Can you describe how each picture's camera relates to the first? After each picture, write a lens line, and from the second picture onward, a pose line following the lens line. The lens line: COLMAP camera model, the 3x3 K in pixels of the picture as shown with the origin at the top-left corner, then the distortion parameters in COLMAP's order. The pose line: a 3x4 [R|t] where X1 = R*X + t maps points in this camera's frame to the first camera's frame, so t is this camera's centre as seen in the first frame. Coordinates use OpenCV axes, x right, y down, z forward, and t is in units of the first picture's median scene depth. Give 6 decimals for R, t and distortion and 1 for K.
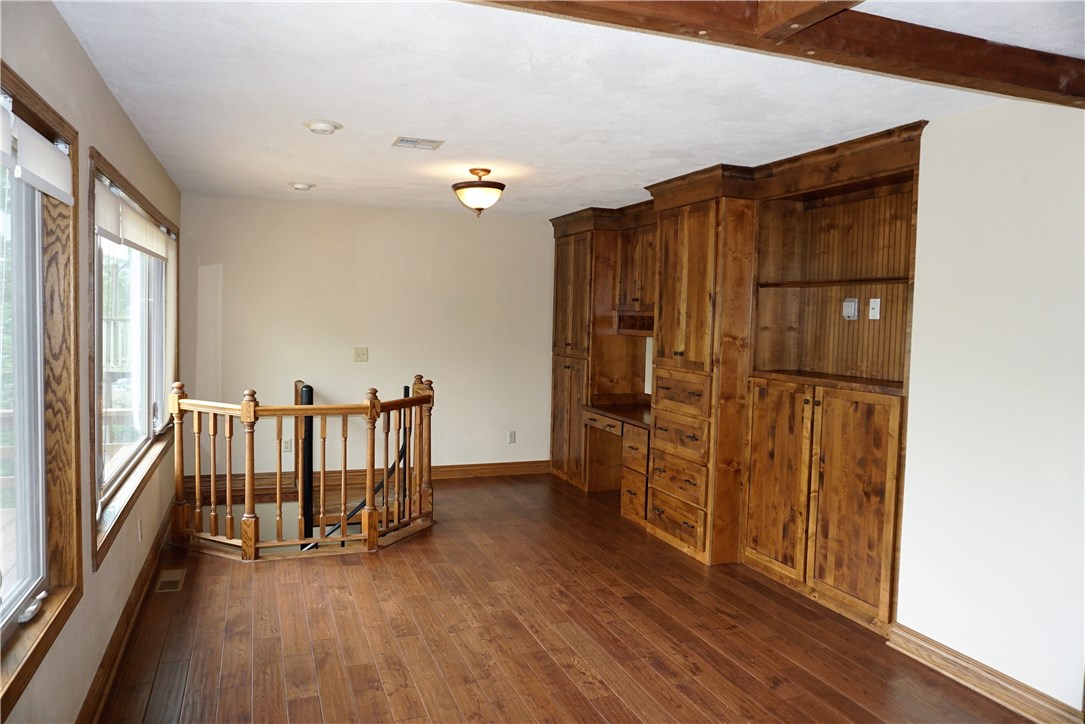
lens RADIAL K [[732.2, 0, 540.4], [0, 732.2, 362.0], [0, 0, 1]] dist [-0.046804, 0.029741]
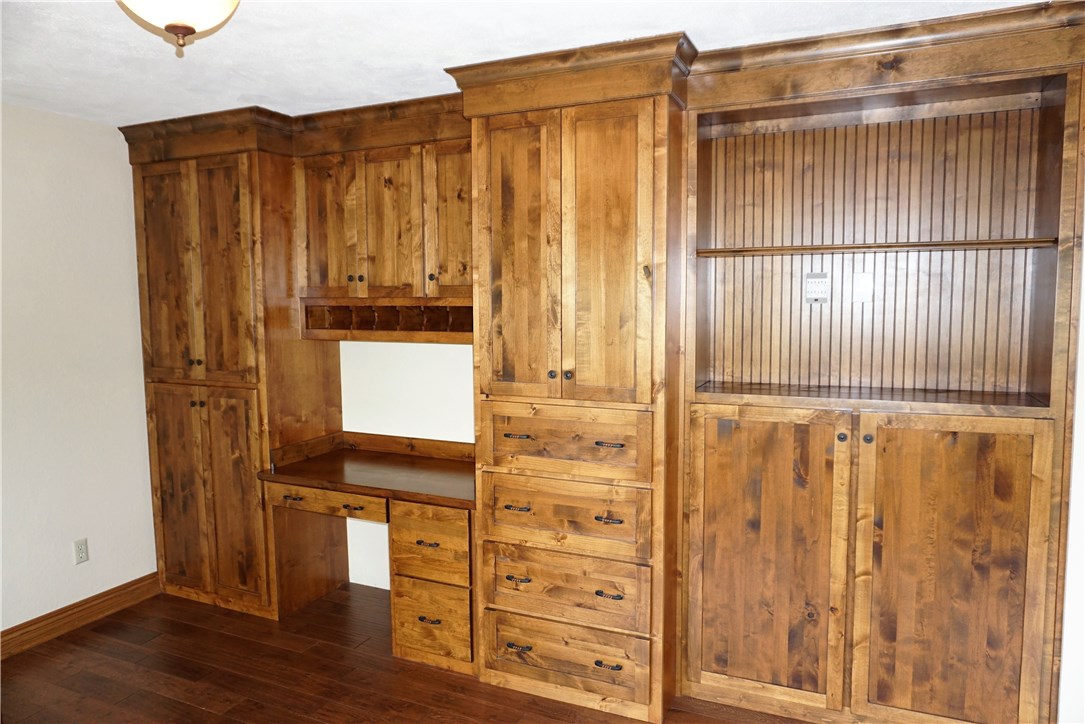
lens RADIAL K [[732.2, 0, 550.9], [0, 732.2, 356.9], [0, 0, 1]] dist [-0.046804, 0.029741]
pose [[0.713904, -0.093816, 0.693930, -0.213623], [0.071117, 0.995574, 0.061433, -0.062115], [-0.696623, 0.005493, 0.717417, 0.626423]]
